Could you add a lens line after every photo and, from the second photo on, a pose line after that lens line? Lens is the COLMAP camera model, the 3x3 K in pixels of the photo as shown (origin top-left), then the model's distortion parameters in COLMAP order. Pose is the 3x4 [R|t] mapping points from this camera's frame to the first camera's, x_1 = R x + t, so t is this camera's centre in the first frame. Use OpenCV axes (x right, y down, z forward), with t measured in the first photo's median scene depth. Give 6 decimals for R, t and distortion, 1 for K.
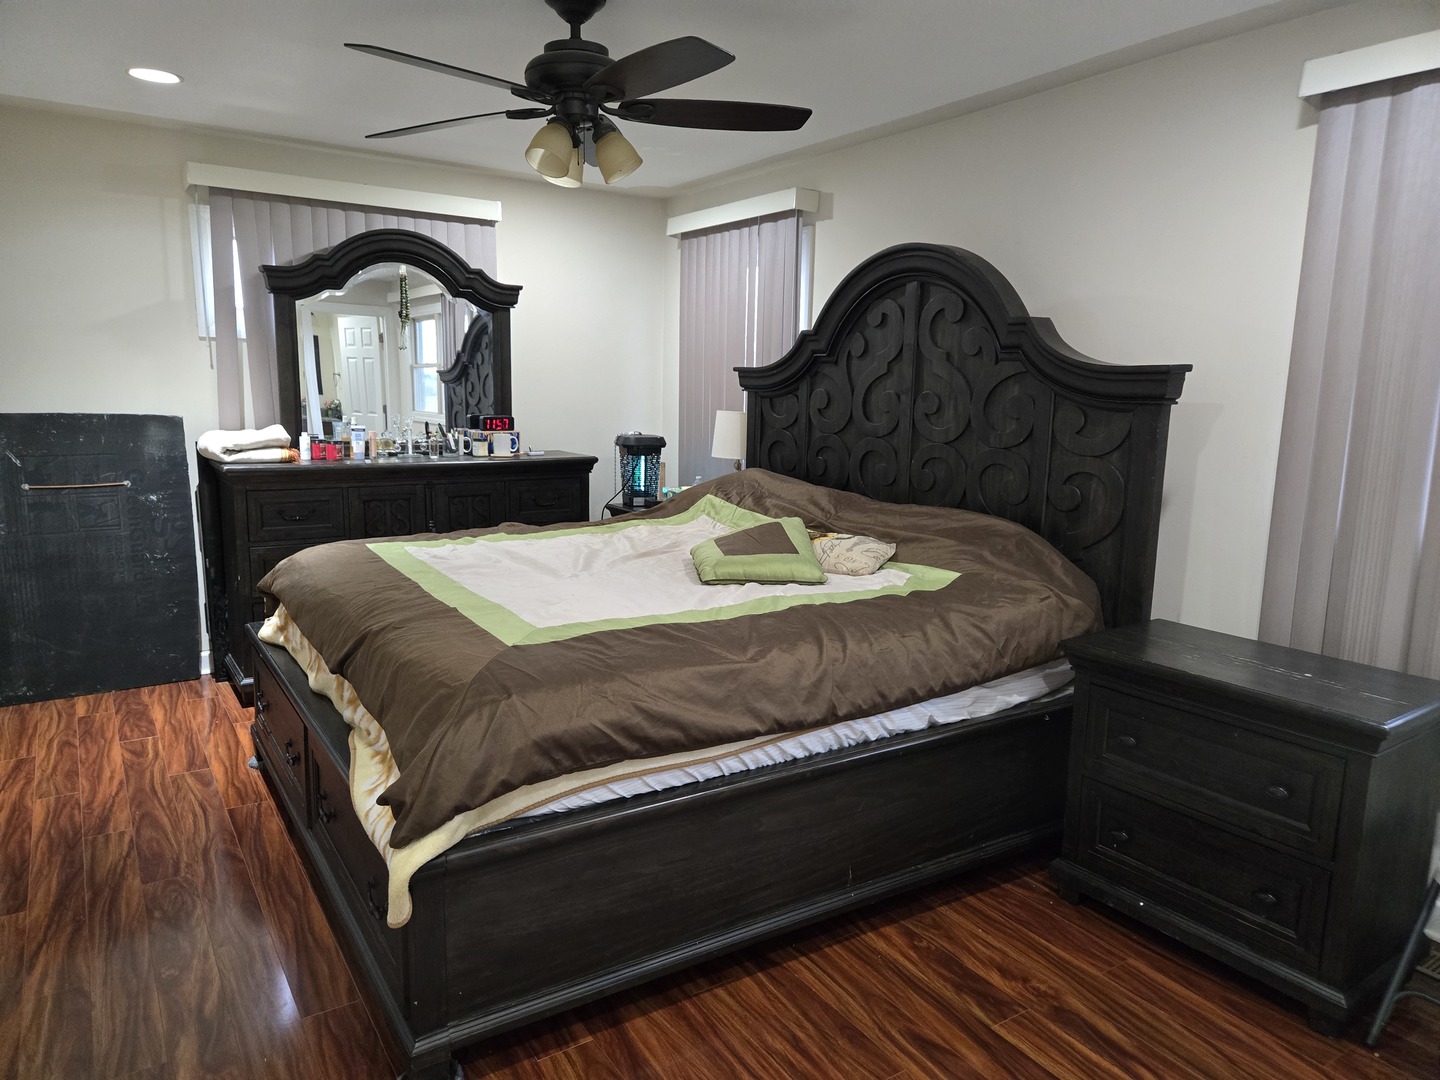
lens RADIAL K [[967.0, 0, 728.7], [0, 967.0, 539.7], [0, 0, 1]] dist [0.071016, -0.045796]
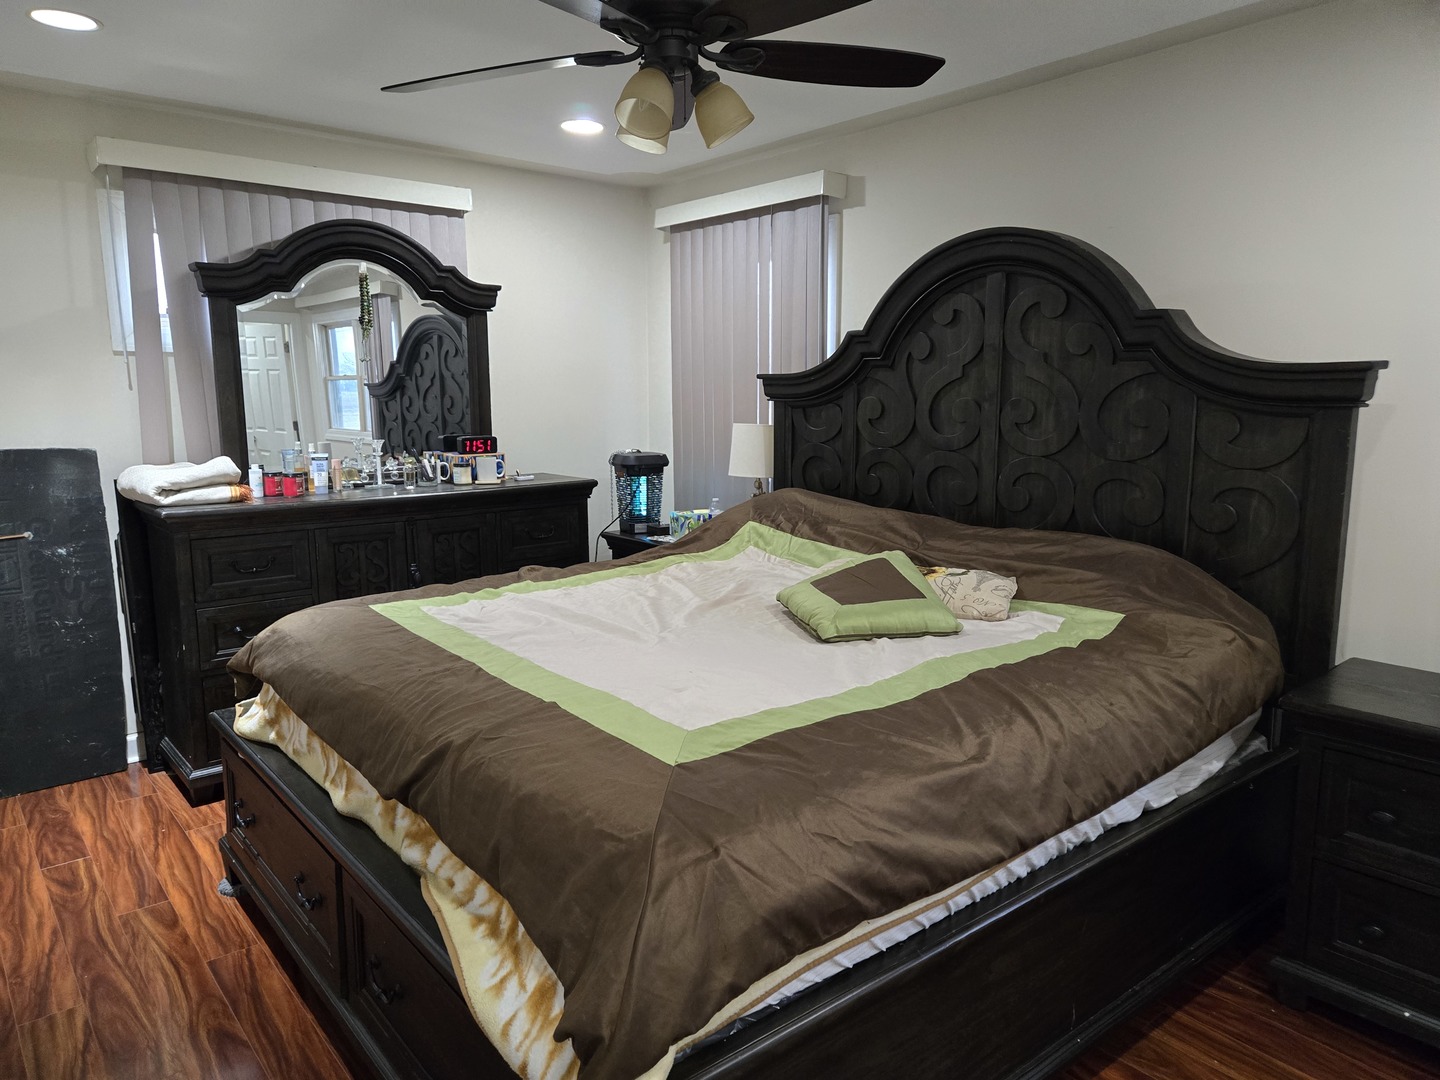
lens RADIAL K [[967.0, 0, 730.9], [0, 967.0, 536.5], [0, 0, 1]] dist [0.071016, -0.045796]
pose [[0.993170, -0.039601, 0.109751, -0.165670], [0.040341, 0.999176, -0.004529, -0.037346], [-0.109481, 0.008925, 0.993949, 0.173465]]
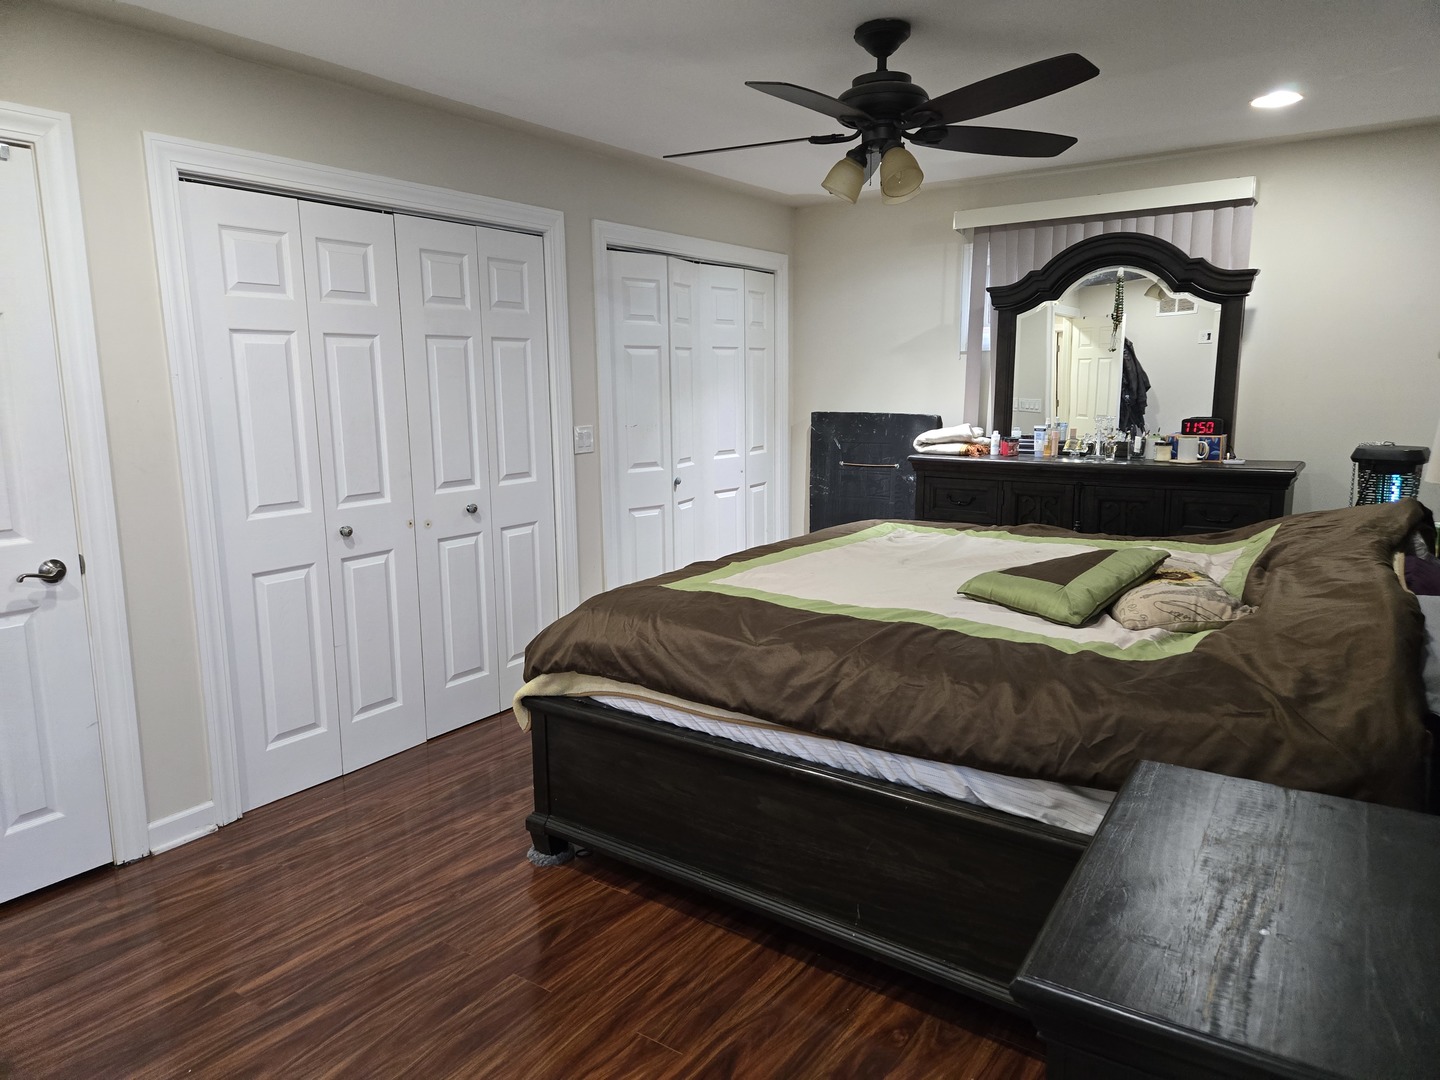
lens RADIAL K [[967.0, 0, 718.6], [0, 967.0, 530.5], [0, 0, 1]] dist [0.071016, -0.045796]
pose [[0.369919, 0.123039, -0.920881, 0.656826], [-0.135052, 0.987785, 0.077727, -0.051013], [0.919196, 0.095614, 0.382017, 0.365510]]
